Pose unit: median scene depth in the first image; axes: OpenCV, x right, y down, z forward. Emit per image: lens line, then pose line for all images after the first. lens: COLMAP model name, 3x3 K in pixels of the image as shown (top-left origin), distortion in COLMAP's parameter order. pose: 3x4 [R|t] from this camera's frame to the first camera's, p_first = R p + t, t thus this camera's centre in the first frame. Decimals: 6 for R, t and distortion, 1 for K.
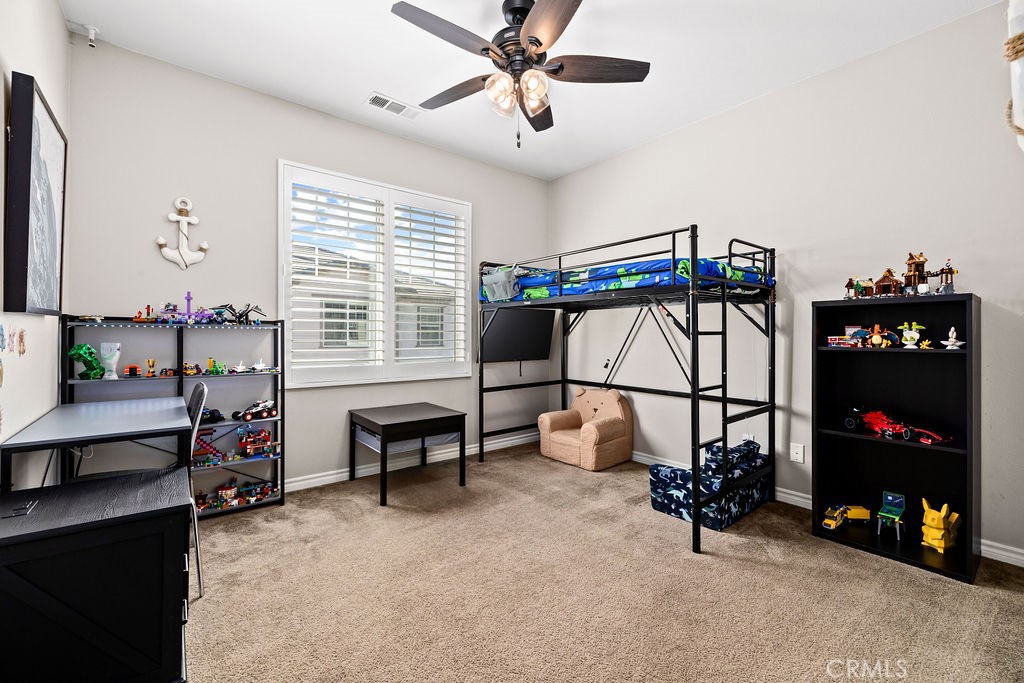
lens RADIAL K [[432.2, 0, 509.5], [0, 432.2, 335.4], [0, 0, 1]] dist [0.001190, 0.000423]
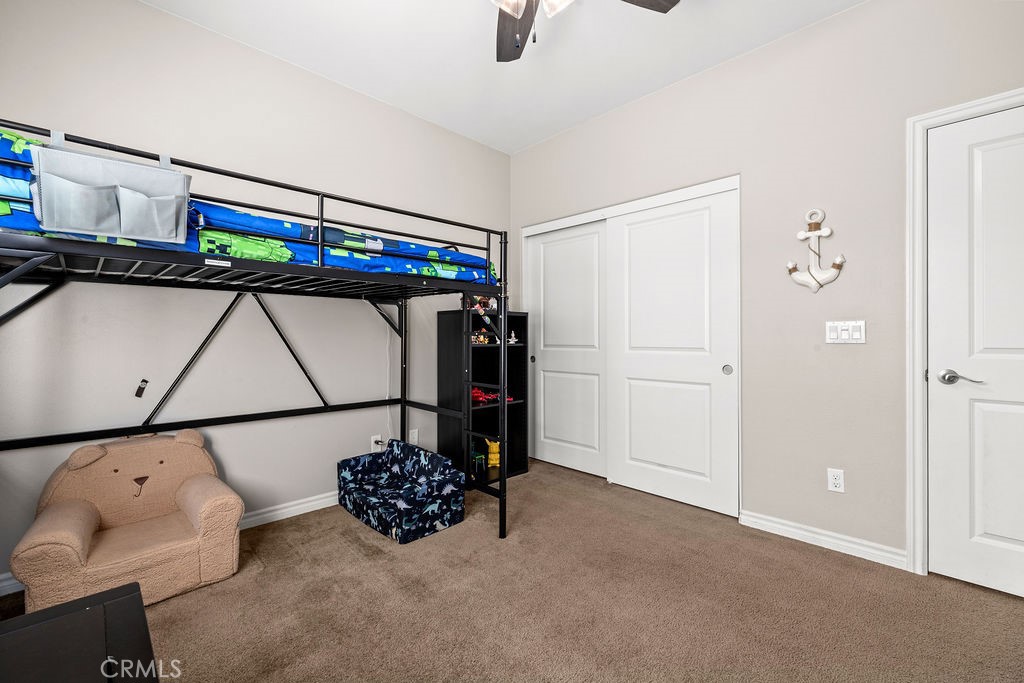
lens RADIAL K [[432.2, 0, 509.0], [0, 432.2, 339.1], [0, 0, 1]] dist [0.001190, 0.000423]
pose [[-0.100434, -0.009624, 0.994897, -0.538555], [-0.000401, 0.999954, 0.009632, -0.001672], [-0.994944, 0.000568, -0.100434, 0.928893]]
